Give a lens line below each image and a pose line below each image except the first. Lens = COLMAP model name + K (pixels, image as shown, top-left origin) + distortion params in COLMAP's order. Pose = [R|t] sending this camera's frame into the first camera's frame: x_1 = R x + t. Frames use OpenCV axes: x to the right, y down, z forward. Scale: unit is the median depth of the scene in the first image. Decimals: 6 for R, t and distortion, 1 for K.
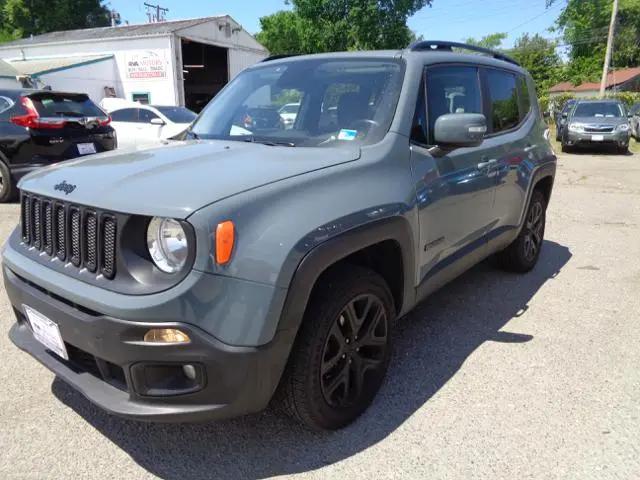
lens RADIAL K [[478.5, 0, 321.1], [0, 478.5, 244.1], [0, 0, 1]] dist [0.005688, -0.005591]
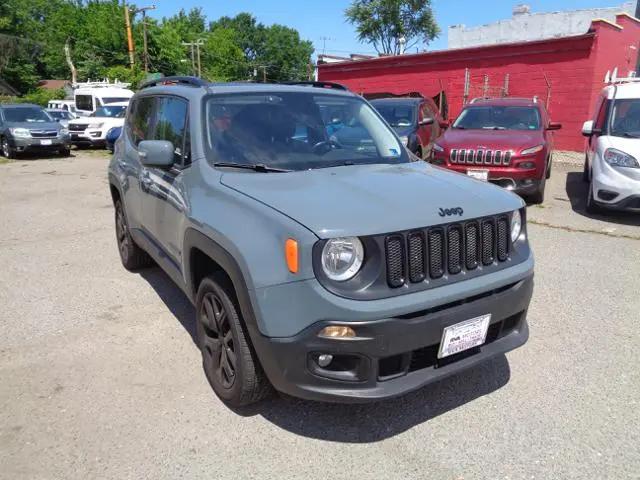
lens RADIAL K [[477.9, 0, 320.0], [0, 477.9, 240.0], [0, 0, 1]] dist [0.006754, 0.001207]
pose [[0.318371, -0.240342, 0.916993, -0.237950], [0.247643, 0.954822, 0.164278, -0.044783], [-0.915048, 0.174786, 0.363507, 0.120362]]
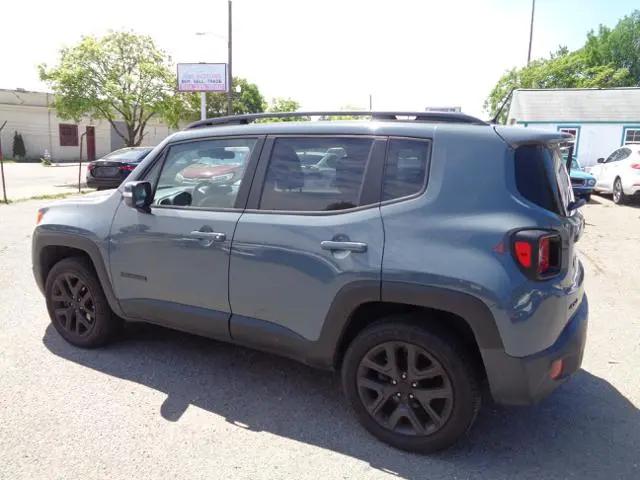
lens RADIAL K [[475.1, 0, 320.0], [0, 475.1, 240.0], [0, 0, 1]] dist [0.006363, 0.003343]
pose [[0.169047, 0.192915, -0.966544, 0.286325], [-0.274867, 0.950978, 0.141735, -0.077128], [0.946505, 0.241711, 0.213787, 0.215395]]
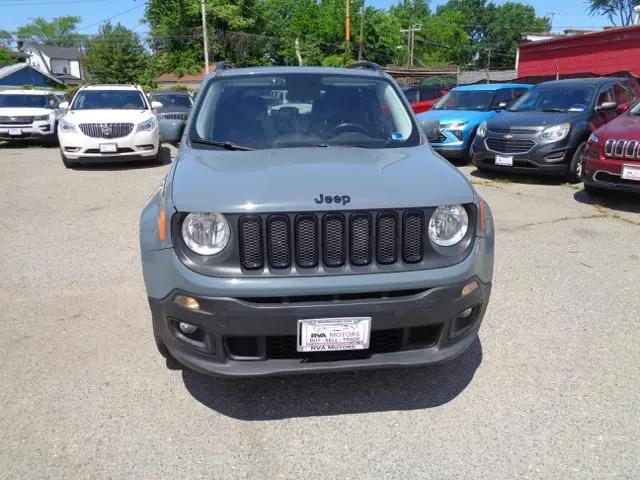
lens RADIAL K [[475.1, 0, 320.0], [0, 475.1, 240.0], [0, 0, 1]] dist [0.006363, 0.003343]
pose [[0.698173, -0.202551, 0.686679, -0.180277], [0.190010, 0.977170, 0.095048, -0.018745], [-0.690254, 0.064116, 0.720720, 0.033836]]
